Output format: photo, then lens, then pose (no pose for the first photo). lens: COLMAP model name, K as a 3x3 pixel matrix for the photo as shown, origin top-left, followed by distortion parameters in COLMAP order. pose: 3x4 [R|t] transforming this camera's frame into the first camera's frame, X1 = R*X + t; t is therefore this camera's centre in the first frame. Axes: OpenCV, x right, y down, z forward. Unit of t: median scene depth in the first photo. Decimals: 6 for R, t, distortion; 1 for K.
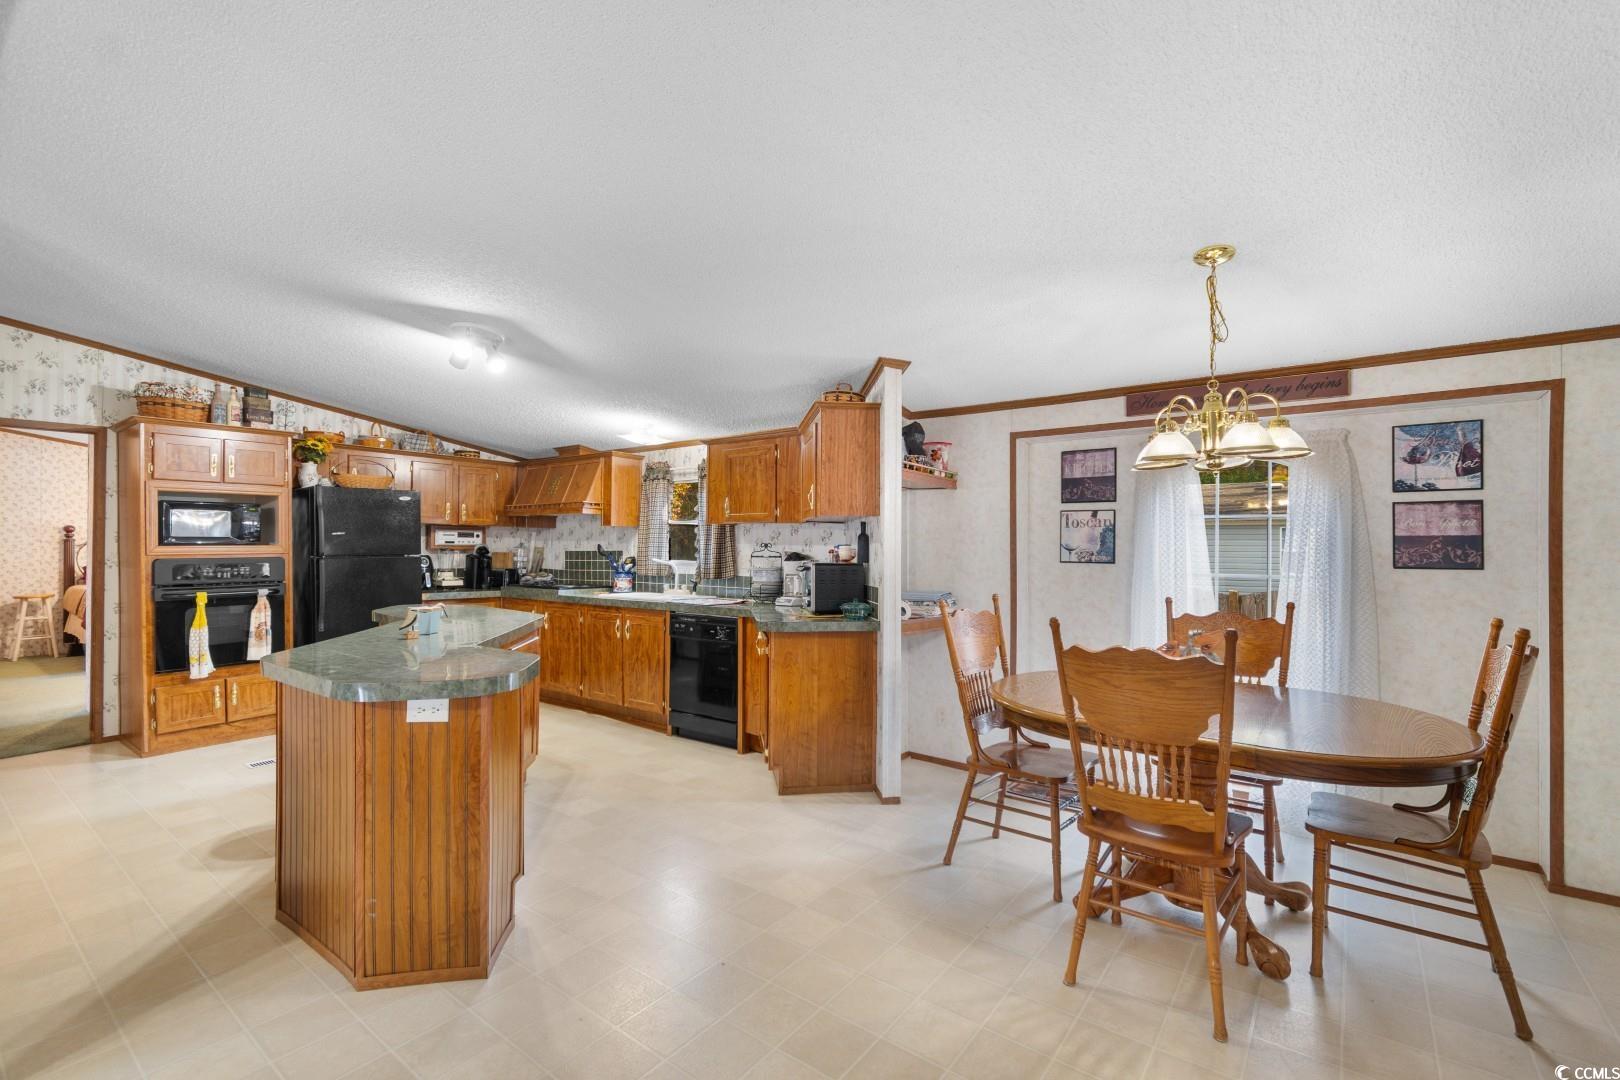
lens RADIAL K [[713.0, 0, 810.0], [0, 713.0, 540.0], [0, 0, 1]] dist [0.003127, 0.000291]
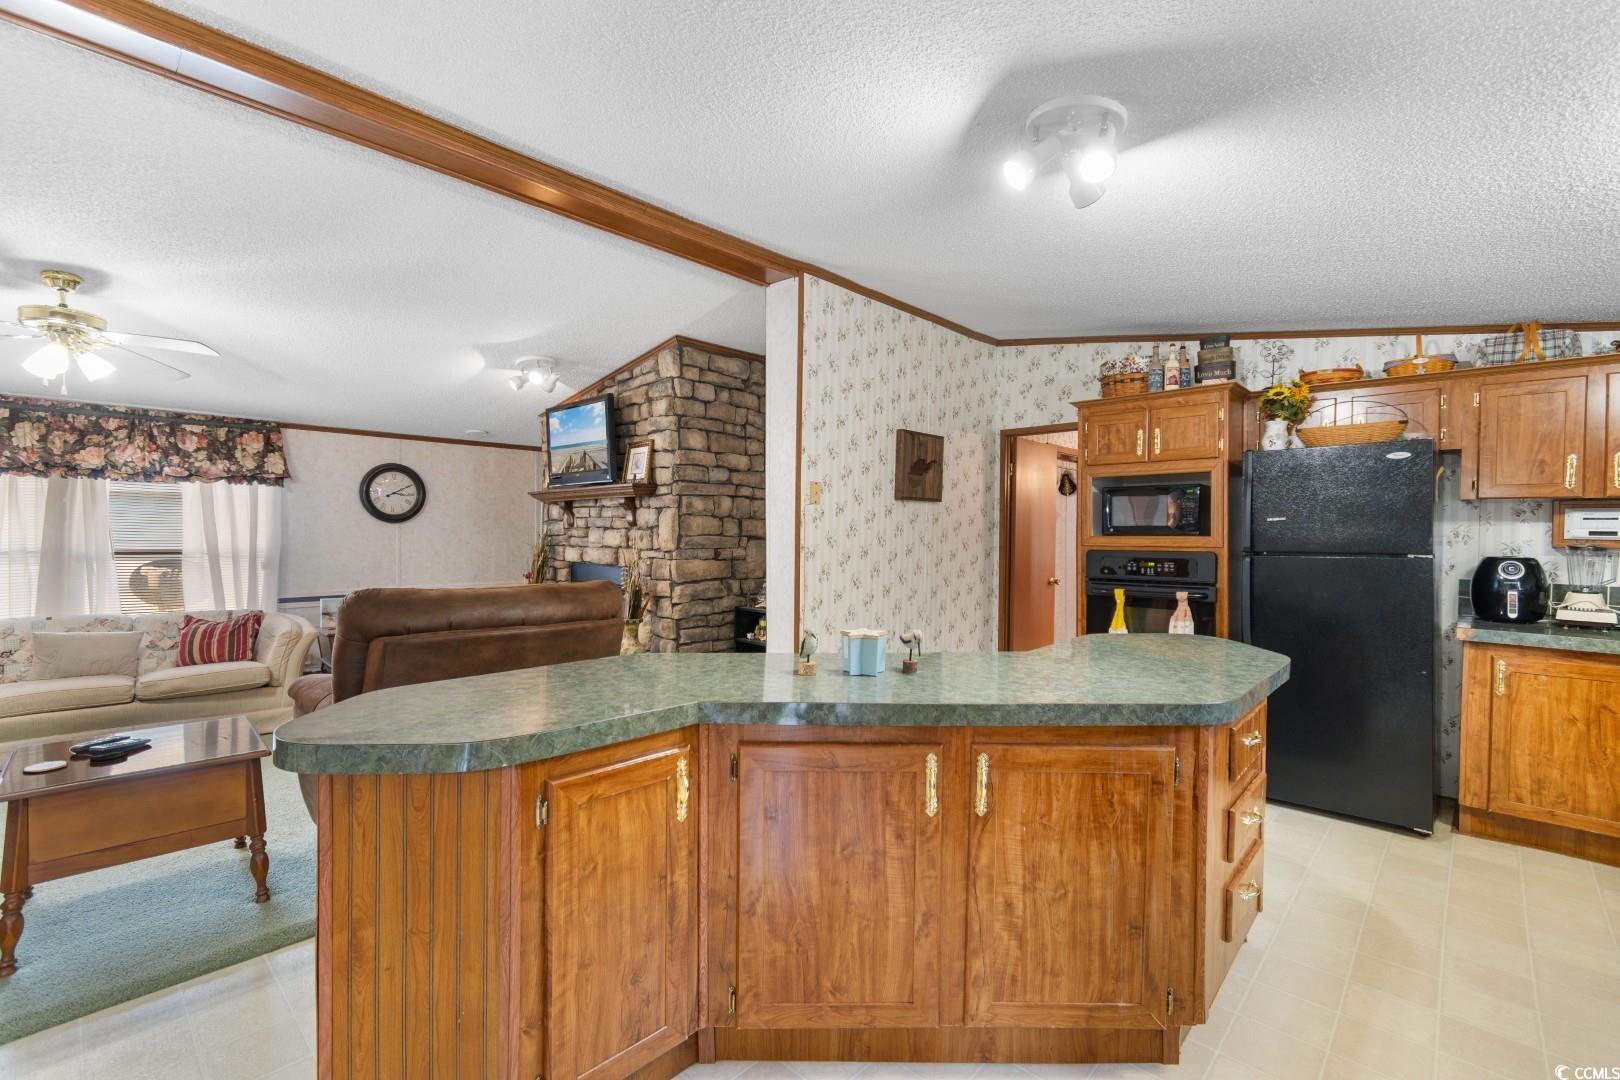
lens RADIAL K [[713.0, 0, 810.0], [0, 713.0, 540.0], [0, 0, 1]] dist [0.003127, 0.000291]
pose [[-0.107969, 0.005741, -0.994138, 0.052859], [-0.003611, 0.999974, 0.006166, 0.007751], [0.994148, 0.004255, -0.107946, 0.621196]]
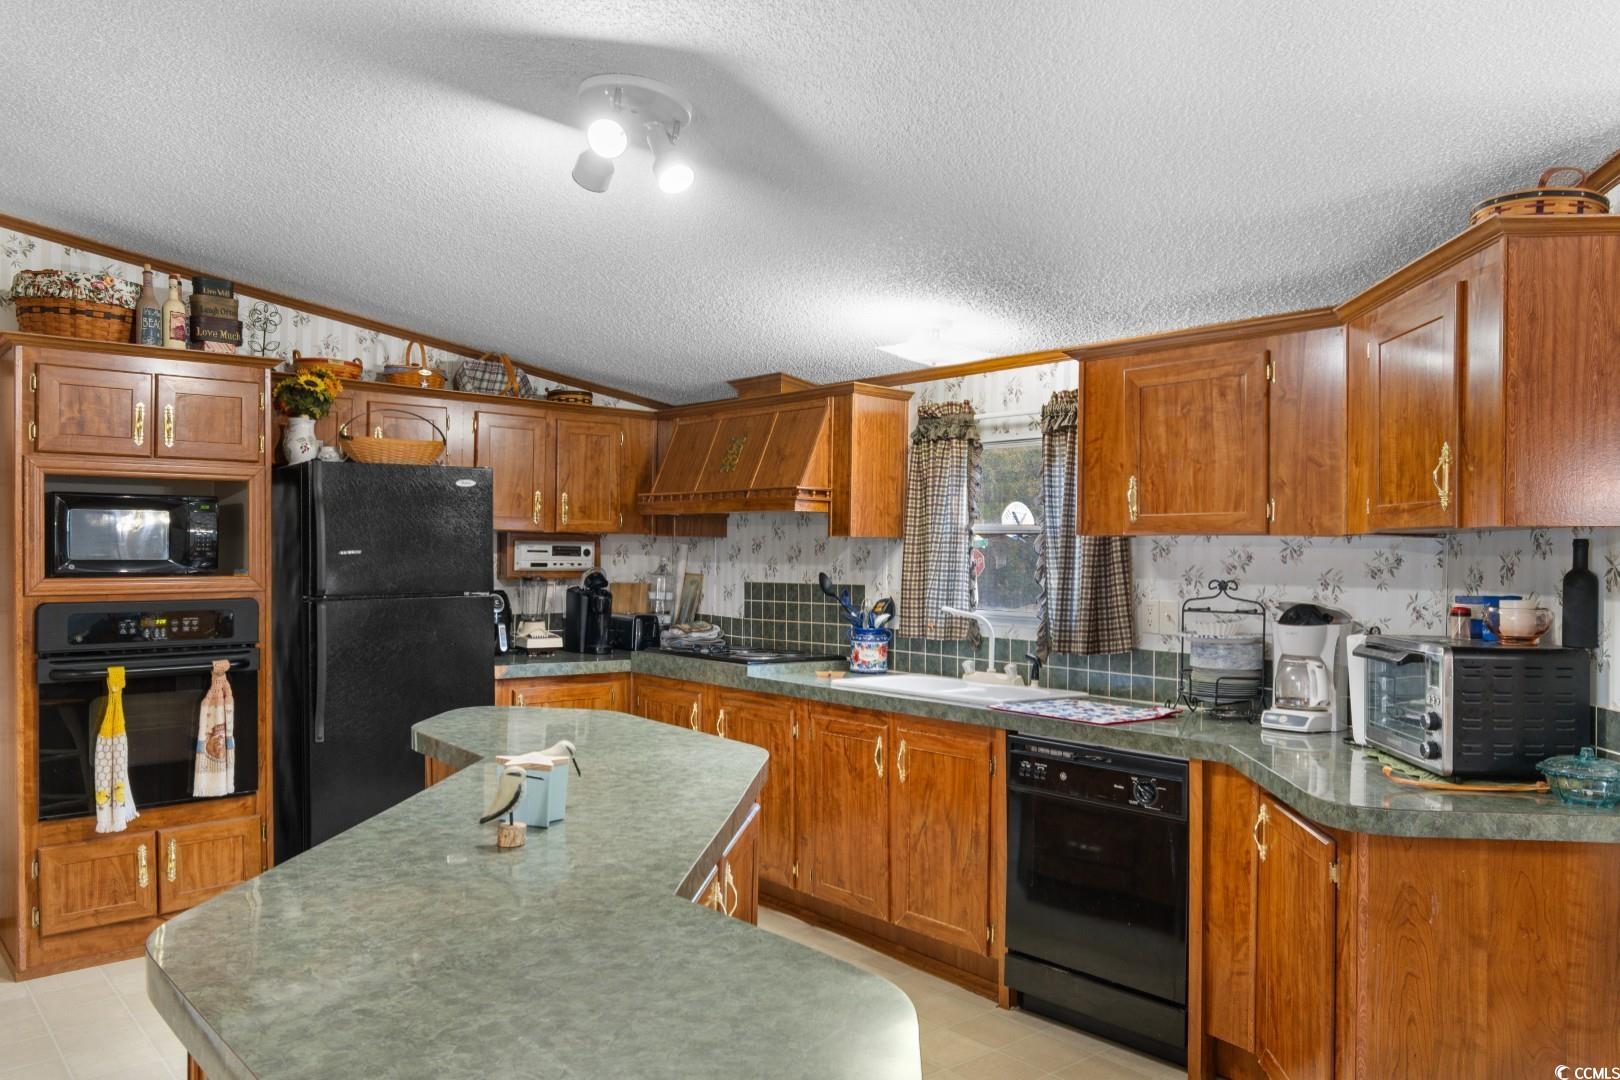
lens RADIAL K [[1185.0, 0, 810.0], [0, 1185.0, 540.0], [0, 0, 1]] dist [-0.000533, 0.000983]
pose [[0.976418, 0.002958, -0.215867, -0.146529], [-0.003536, 0.999991, -0.002290, -0.017035], [0.215859, 0.003000, 0.976420, 0.228262]]
